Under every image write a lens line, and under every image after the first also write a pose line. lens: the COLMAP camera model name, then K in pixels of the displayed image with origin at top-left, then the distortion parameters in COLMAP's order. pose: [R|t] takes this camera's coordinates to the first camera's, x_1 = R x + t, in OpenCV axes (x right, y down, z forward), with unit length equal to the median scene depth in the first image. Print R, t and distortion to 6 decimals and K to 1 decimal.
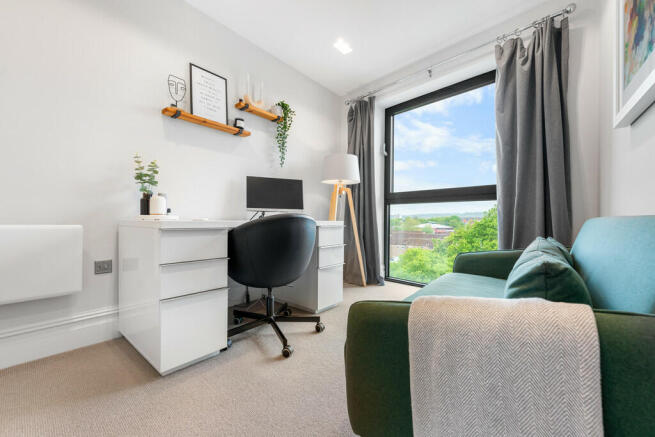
lens RADIAL K [[263.2, 0, 324.3], [0, 263.2, 218.3], [0, 0, 1]] dist [0.000760, -0.000153]
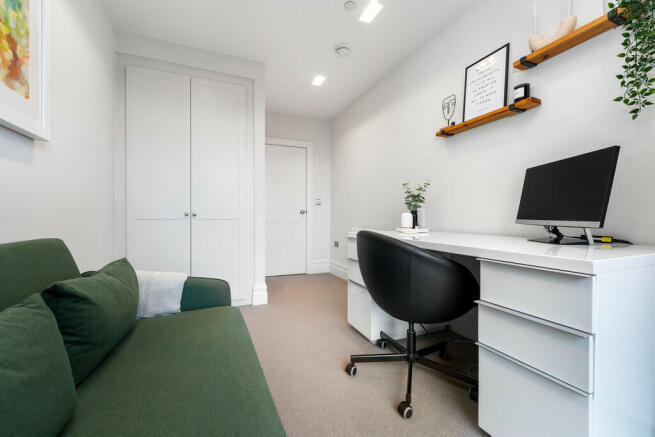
lens RADIAL K [[263.2, 0, 324.3], [0, 263.2, 218.3], [0, 0, 1]] dist [0.000760, -0.000153]
pose [[-0.459841, 0.001067, -0.888000, 0.561857], [-0.002860, 0.999992, 0.002683, -0.049164], [0.887996, 0.003773, -0.459835, 0.980327]]
